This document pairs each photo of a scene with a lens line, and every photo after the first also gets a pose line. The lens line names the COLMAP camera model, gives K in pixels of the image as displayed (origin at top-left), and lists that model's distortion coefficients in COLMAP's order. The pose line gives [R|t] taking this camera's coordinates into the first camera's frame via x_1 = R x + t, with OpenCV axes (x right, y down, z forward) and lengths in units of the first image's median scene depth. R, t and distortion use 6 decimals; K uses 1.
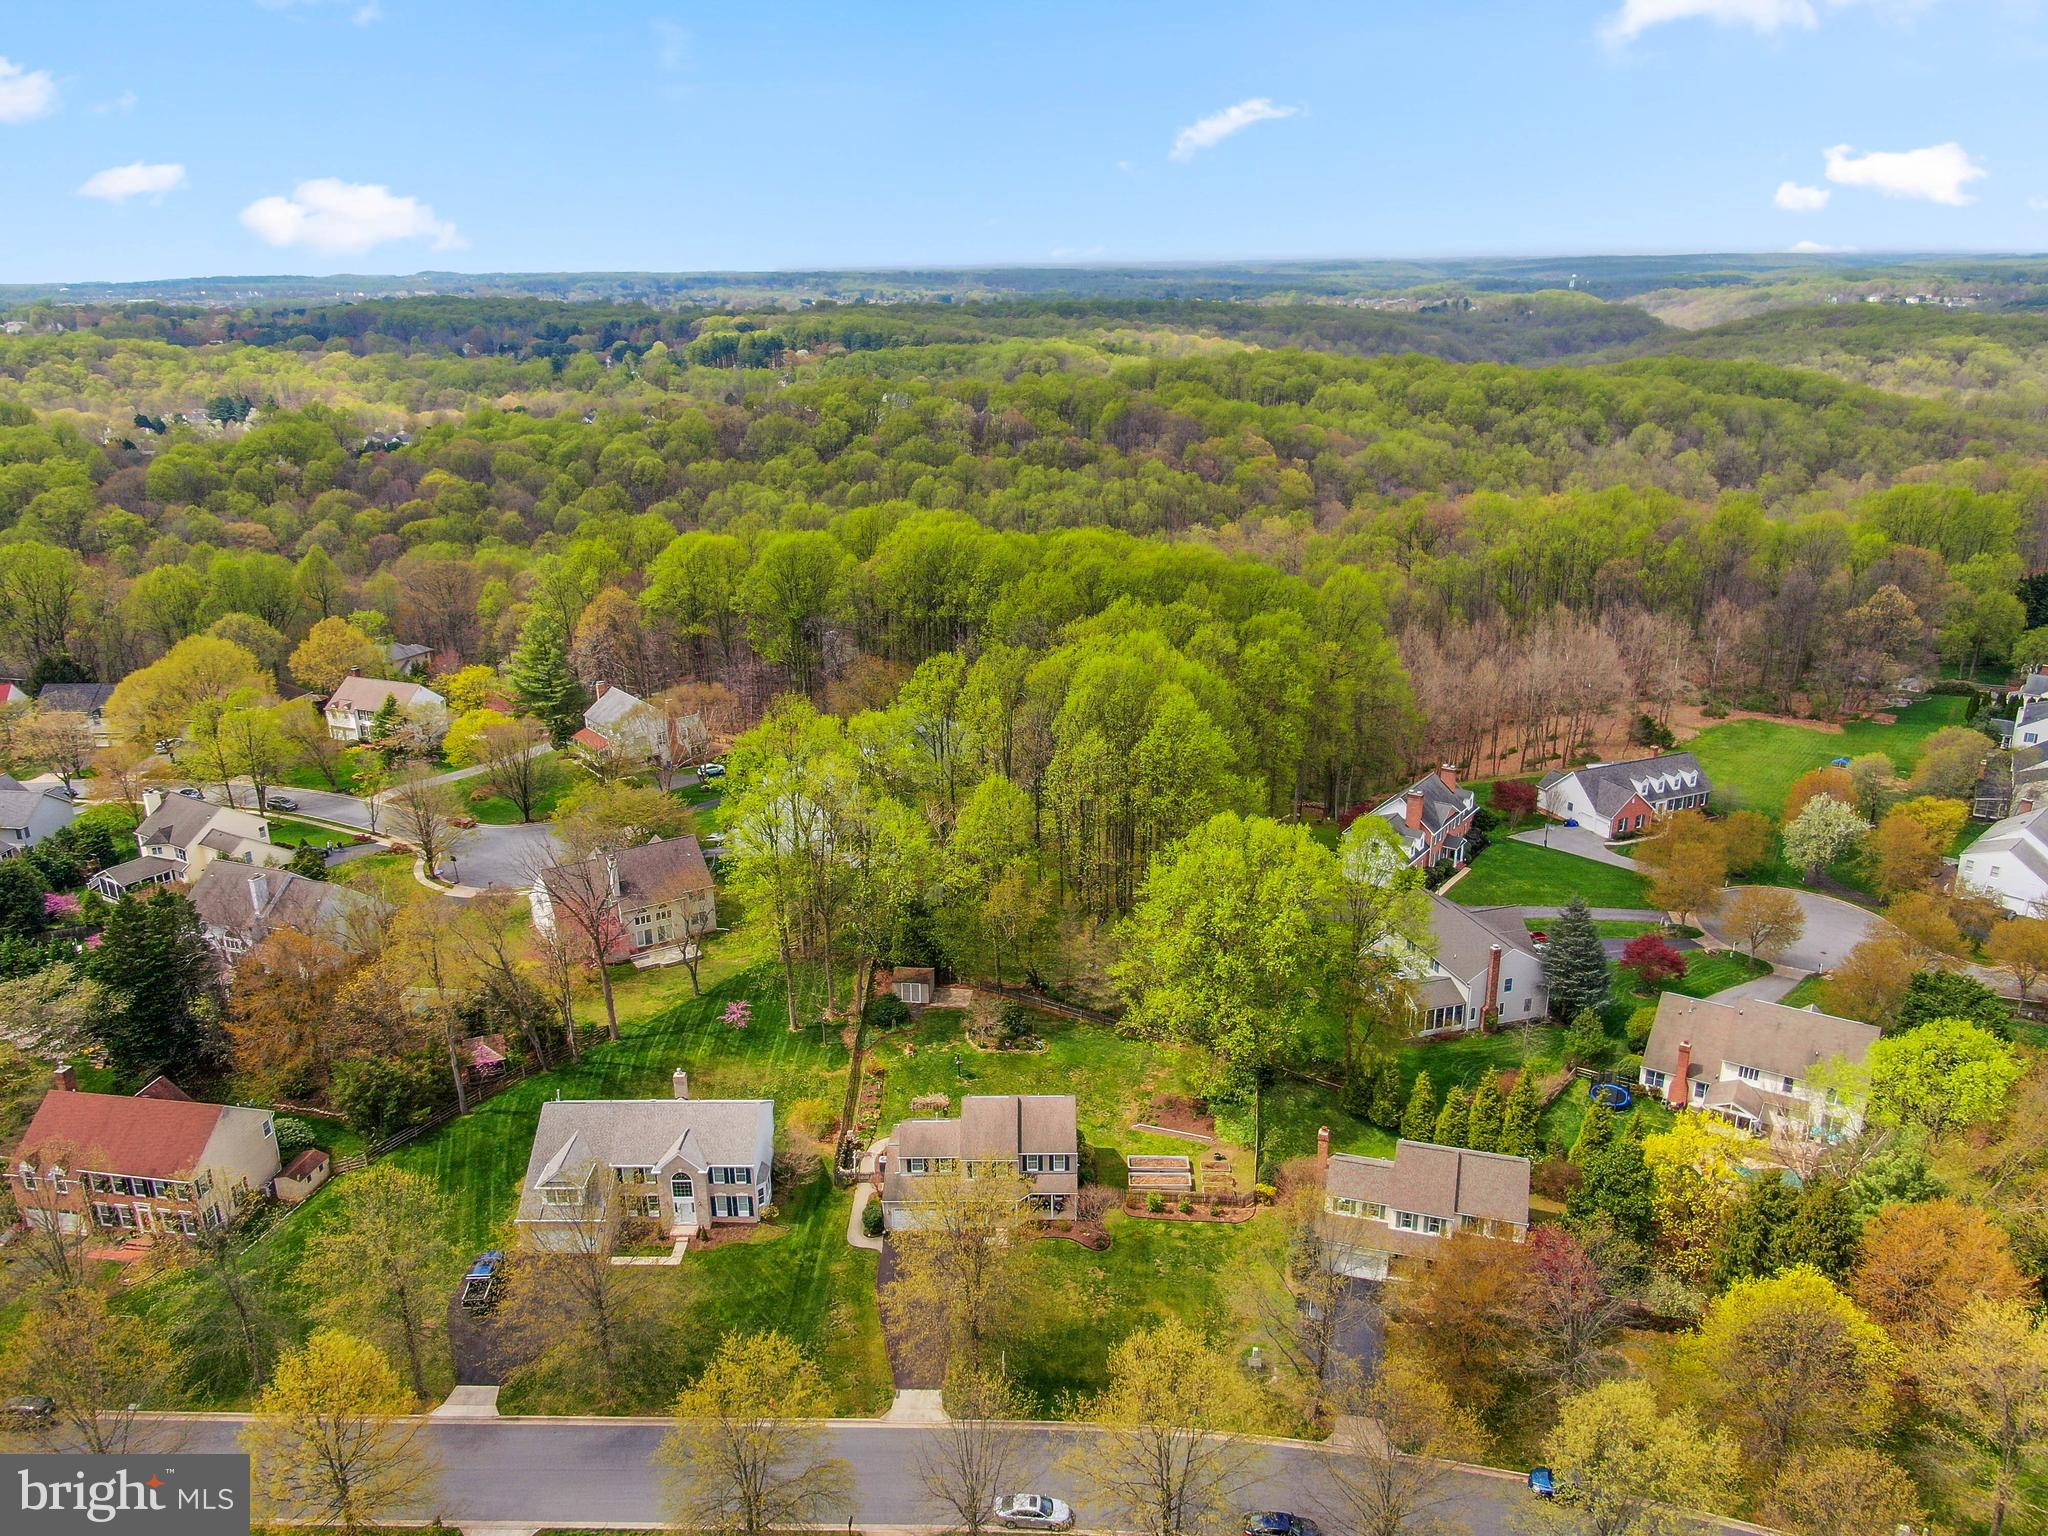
lens RADIAL K [[1484.4, 0, 1020.2], [0, 1484.4, 785.5], [0, 0, 1]] dist [-0.008674, -0.001556]
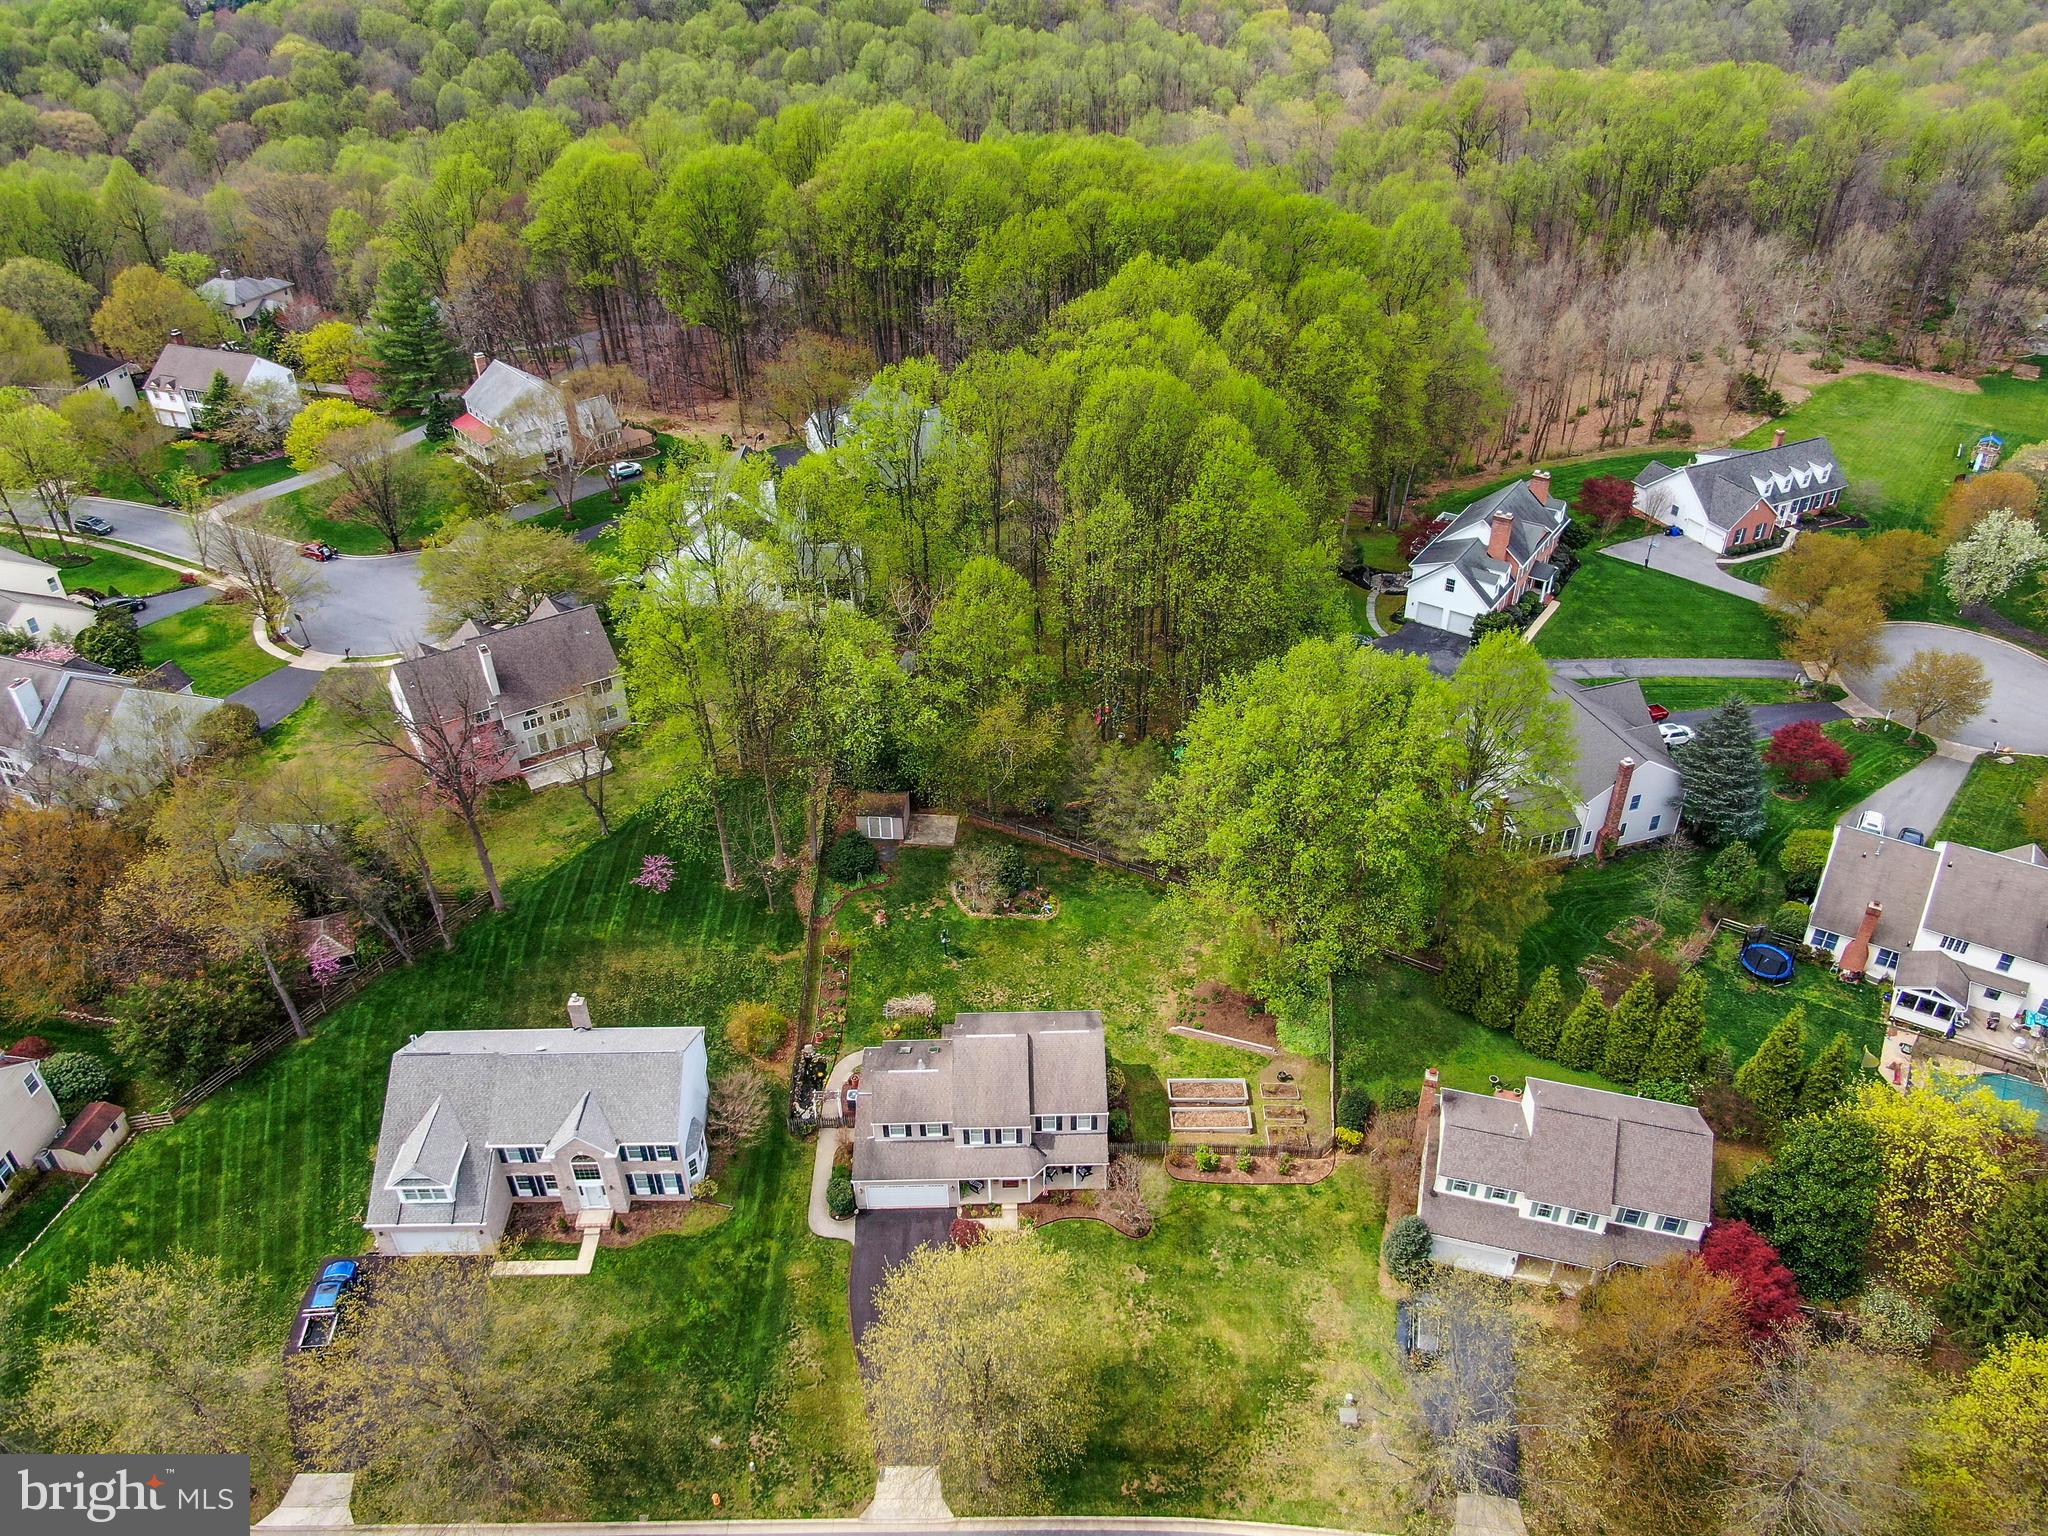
lens RADIAL K [[1484.4, 0, 1021.6], [0, 1484.4, 771.7], [0, 0, 1]] dist [-0.008674, -0.001556]
pose [[0.999664, -0.016856, 0.019692, -0.012768], [0.011048, 0.964302, 0.264575, -0.087508], [-0.023449, -0.264269, 0.964164, 0.230943]]
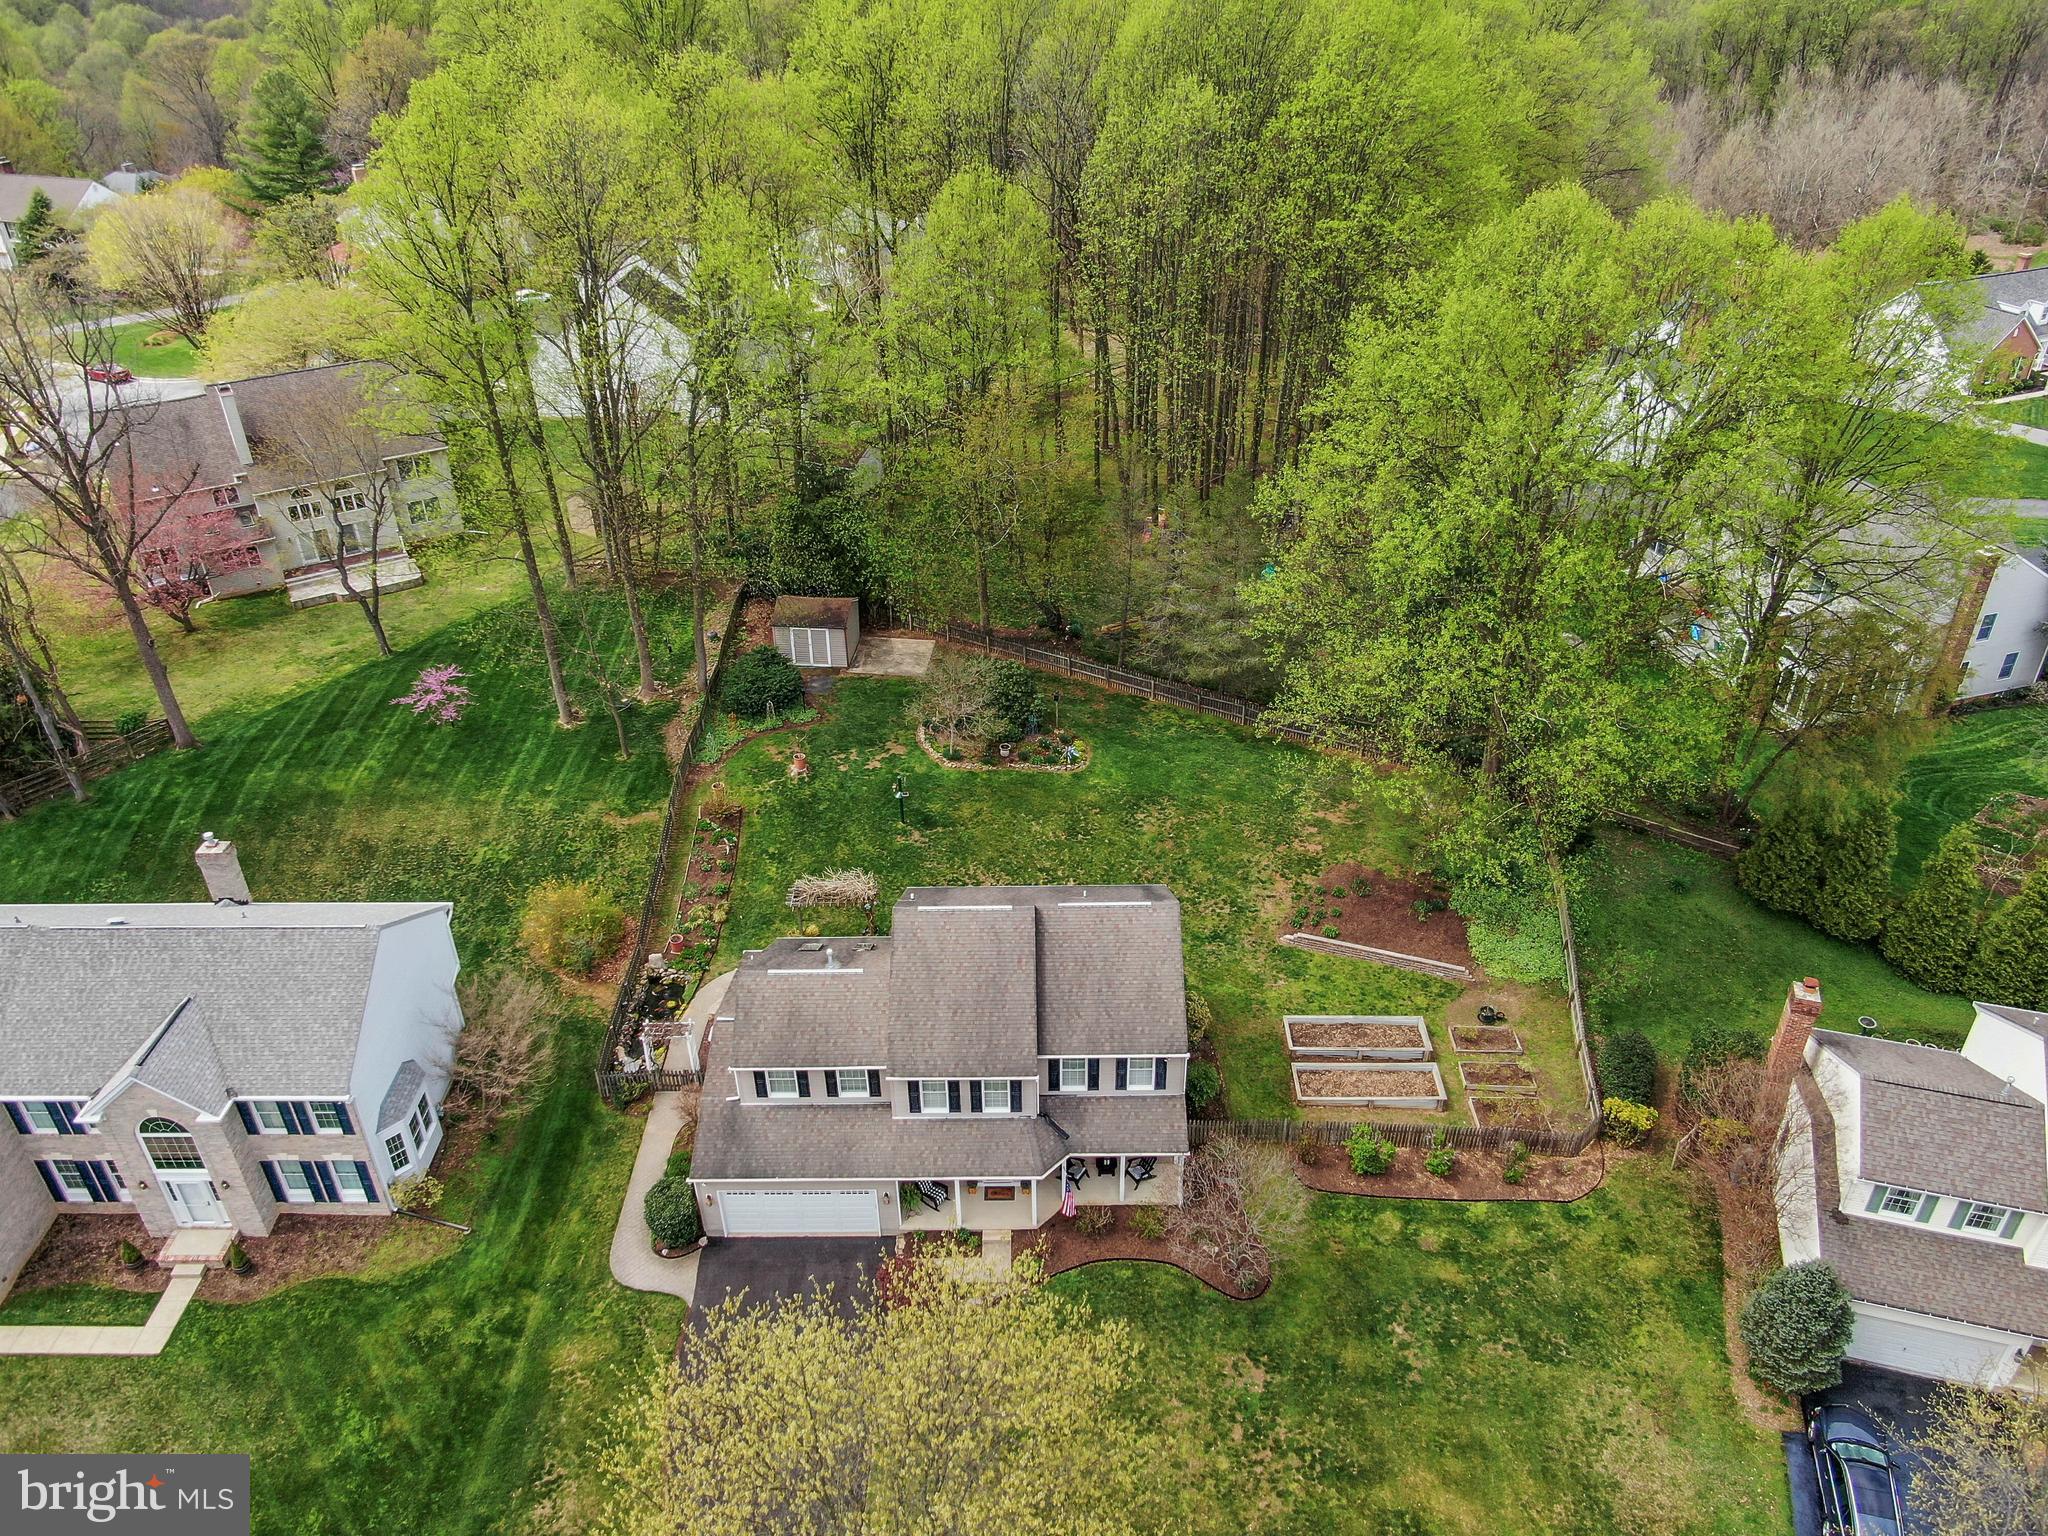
lens RADIAL K [[1484.4, 0, 1024.3], [0, 1484.4, 765.1], [0, 0, 1]] dist [-0.008674, -0.001556]
pose [[0.999937, -0.005005, 0.010026, -0.006091], [0.002709, 0.976162, 0.217026, 0.064580], [-0.010873, -0.216985, 0.976114, 0.461876]]
